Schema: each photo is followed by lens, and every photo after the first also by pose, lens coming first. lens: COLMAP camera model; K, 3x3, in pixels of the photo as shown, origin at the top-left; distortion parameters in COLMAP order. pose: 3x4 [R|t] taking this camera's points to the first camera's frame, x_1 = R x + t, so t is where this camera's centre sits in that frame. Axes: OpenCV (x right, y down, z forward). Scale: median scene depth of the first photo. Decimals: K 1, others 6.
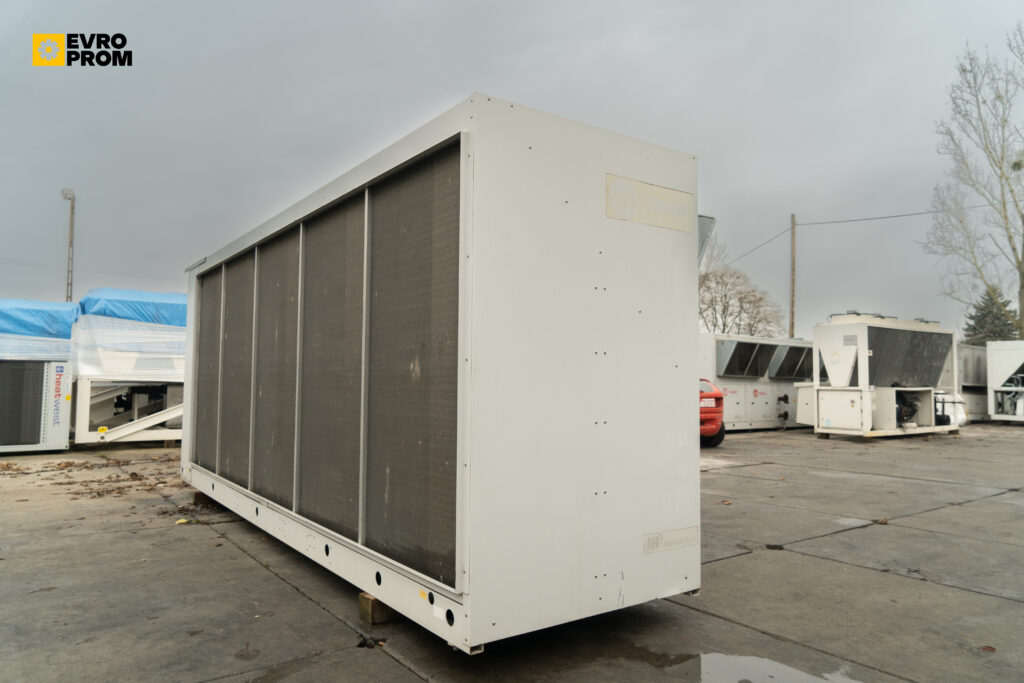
lens RADIAL K [[700.3, 0, 515.3], [0, 700.3, 338.8], [0, 0, 1]] dist [-0.007346, -0.000414]
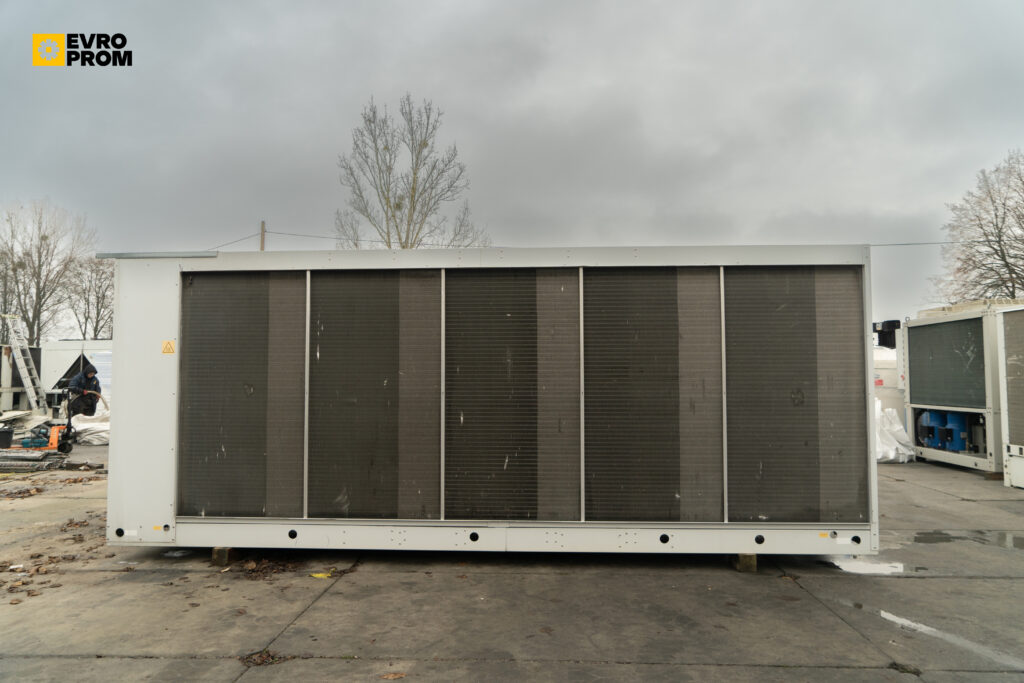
lens RADIAL K [[700.3, 0, 517.0], [0, 700.3, 340.3], [0, 0, 1]] dist [-0.007346, -0.000414]
pose [[0.635162, 0.031433, 0.771739, -0.104668], [-0.036208, 0.999285, -0.010900, -0.002586], [-0.771529, -0.021020, 0.635846, 0.029463]]
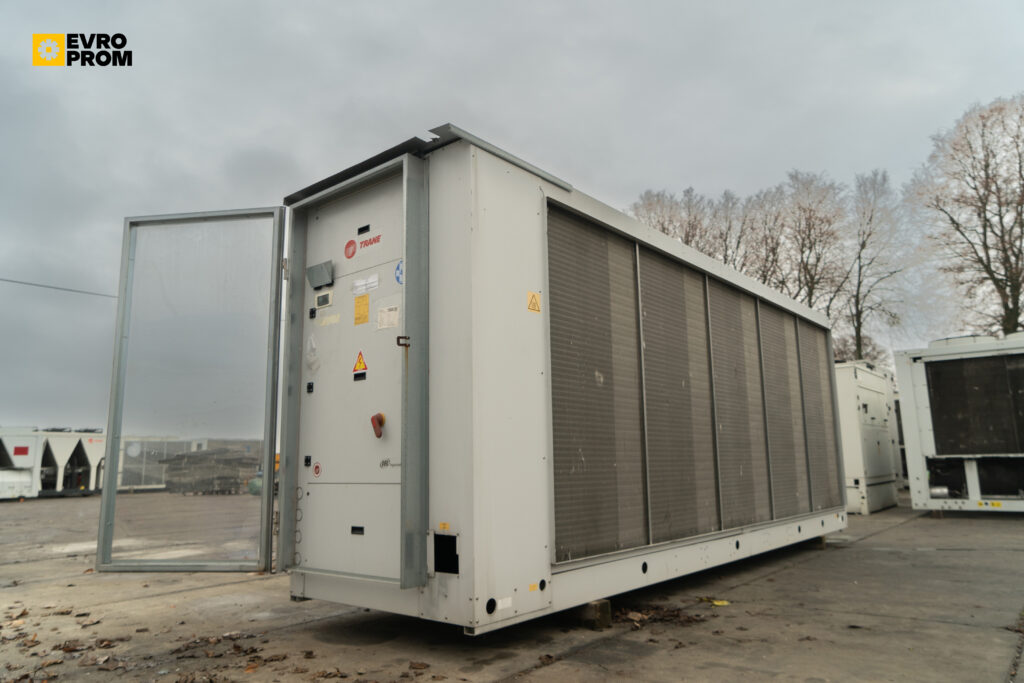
lens RADIAL K [[700.3, 0, 513.6], [0, 700.3, 342.8], [0, 0, 1]] dist [-0.007346, -0.000414]
pose [[-0.240333, 0.172093, 0.955313, -0.120469], [-0.033456, 0.982105, -0.185336, 0.014492], [-0.970114, -0.076504, -0.230275, 0.143609]]
